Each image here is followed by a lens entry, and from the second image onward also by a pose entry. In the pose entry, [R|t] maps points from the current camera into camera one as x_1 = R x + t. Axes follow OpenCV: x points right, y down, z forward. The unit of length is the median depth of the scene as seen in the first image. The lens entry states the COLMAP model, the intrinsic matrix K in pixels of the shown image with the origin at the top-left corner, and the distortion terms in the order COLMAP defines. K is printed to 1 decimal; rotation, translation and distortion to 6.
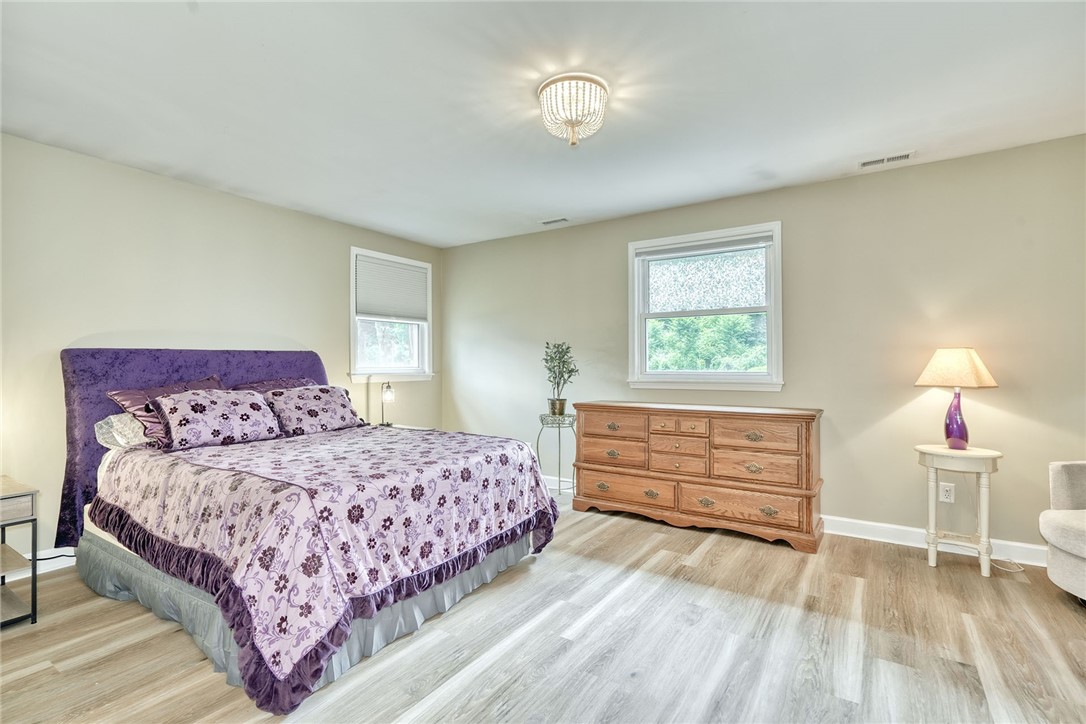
lens RADIAL K [[495.3, 0, 539.7], [0, 495.3, 361.0], [0, 0, 1]] dist [-0.000139, 0.001064]
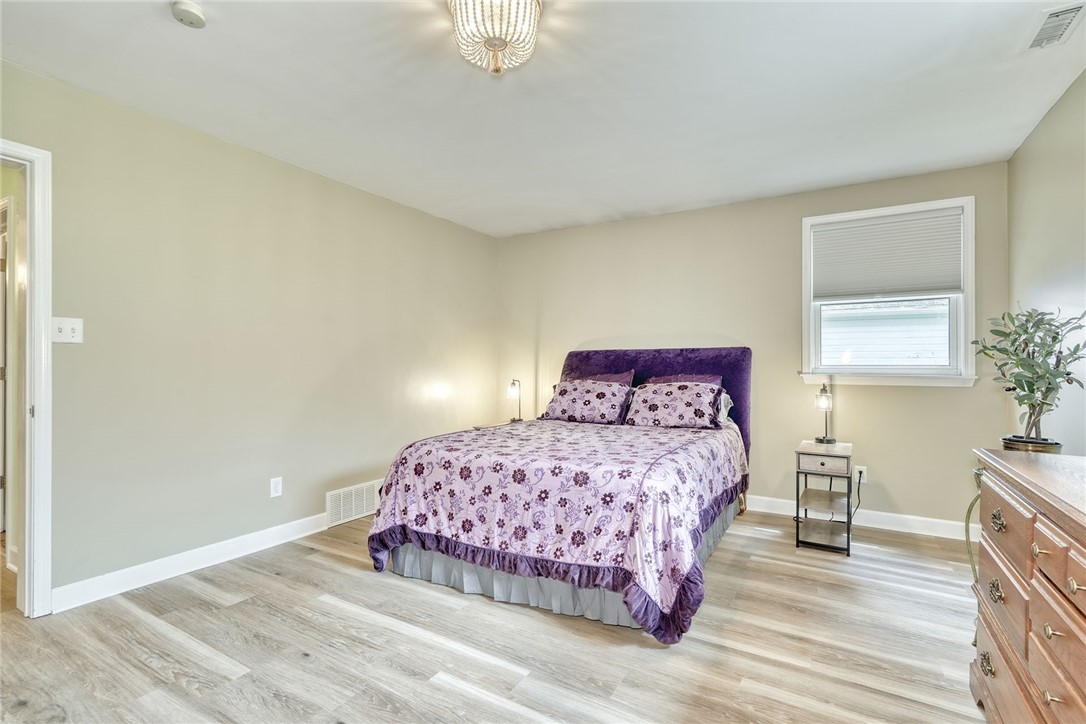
lens RADIAL K [[495.3, 0, 539.7], [0, 495.3, 361.0], [0, 0, 1]] dist [-0.000139, 0.001064]
pose [[0.067167, -0.000718, -0.997742, 0.836817], [0.007196, 0.999974, -0.000235, 0.008095], [0.997716, -0.007164, 0.067170, 1.012517]]
